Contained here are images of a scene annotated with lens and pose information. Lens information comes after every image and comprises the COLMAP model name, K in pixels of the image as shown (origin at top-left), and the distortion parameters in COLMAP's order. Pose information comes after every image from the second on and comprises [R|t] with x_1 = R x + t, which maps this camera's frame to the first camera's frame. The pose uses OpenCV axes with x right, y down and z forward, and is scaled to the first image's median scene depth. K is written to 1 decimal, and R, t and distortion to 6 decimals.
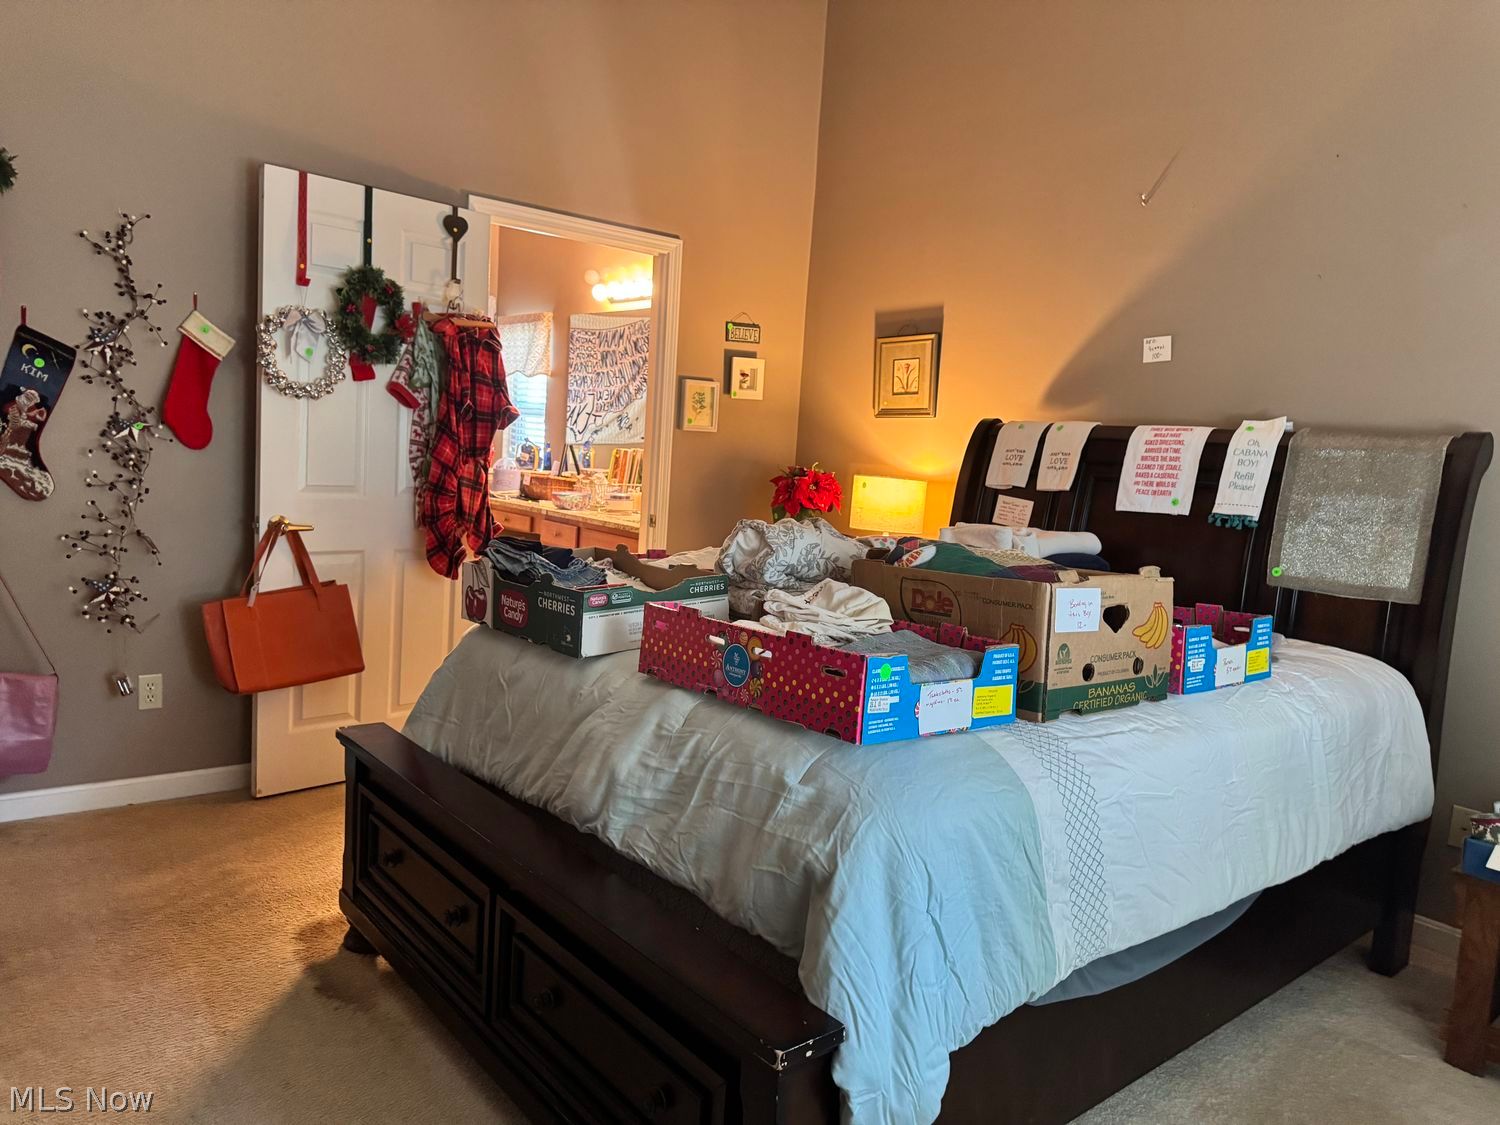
lens RADIAL K [[1042.0, 0, 750.0], [0, 1042.0, 562.5], [0, 0, 1]] dist [0.094175, -0.139430]
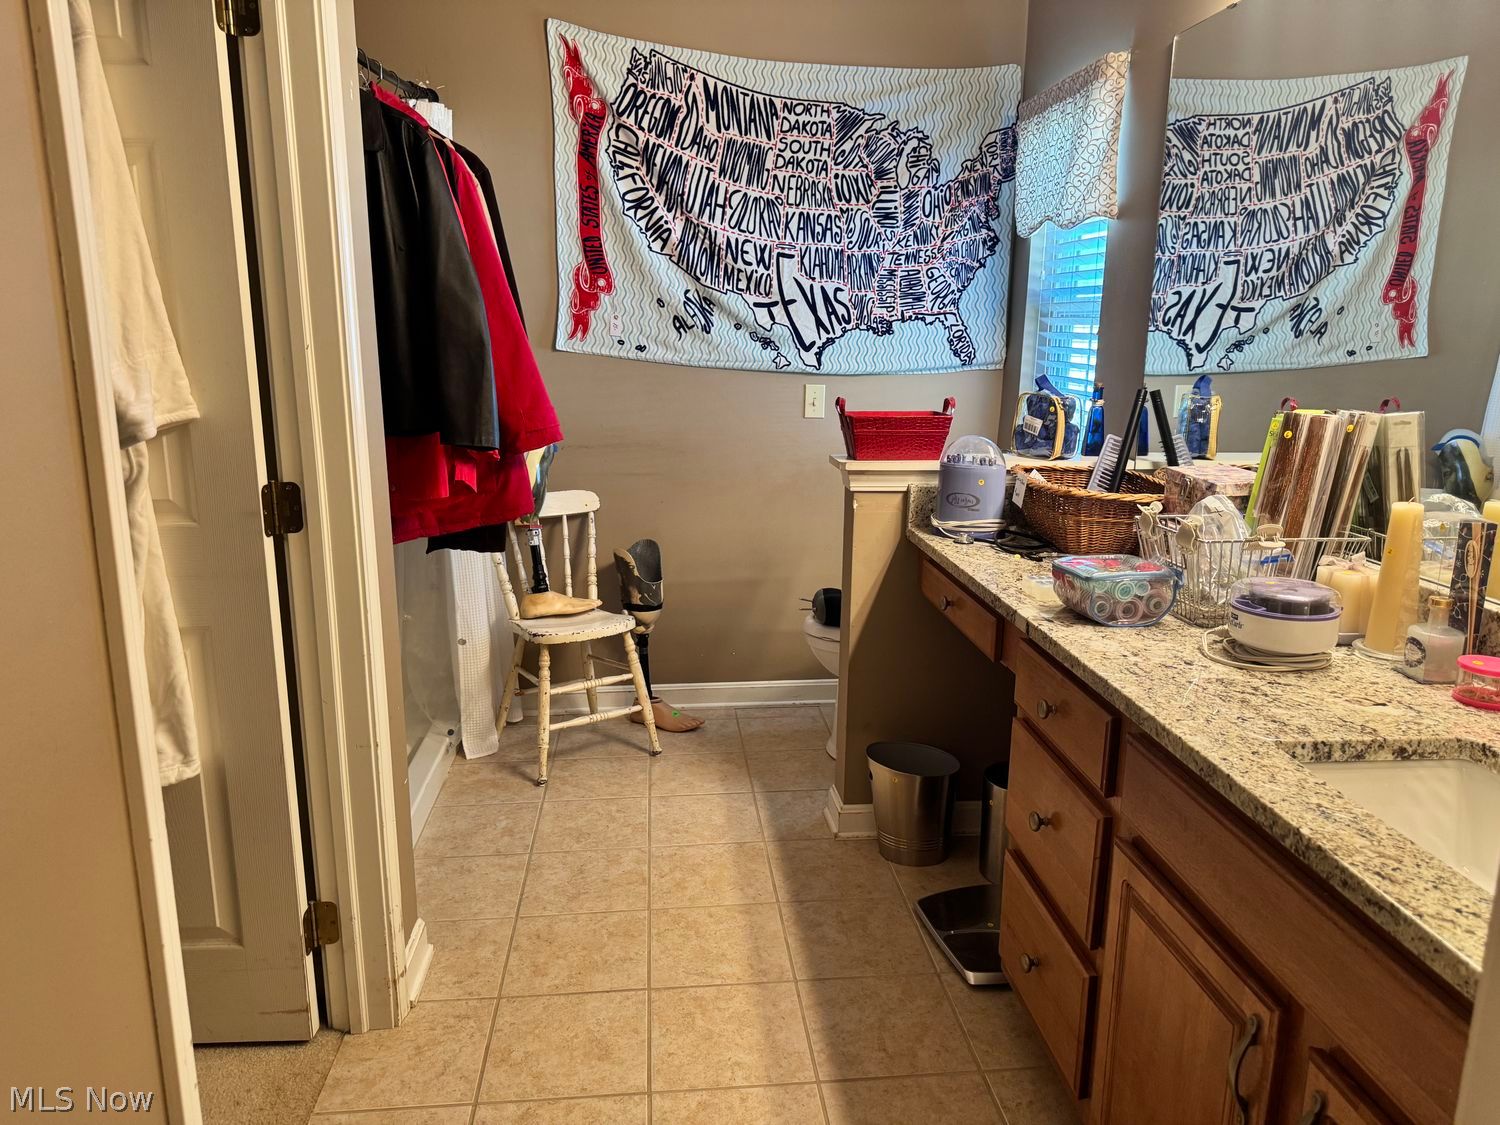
lens RADIAL K [[1042.0, 0, 750.0], [0, 1042.0, 562.5], [0, 0, 1]] dist [0.094175, -0.139430]
pose [[0.832123, 0.066757, -0.550559, -0.064005], [-0.019253, 0.995608, 0.091621, -0.068971], [0.554257, -0.065640, 0.829753, 0.493219]]
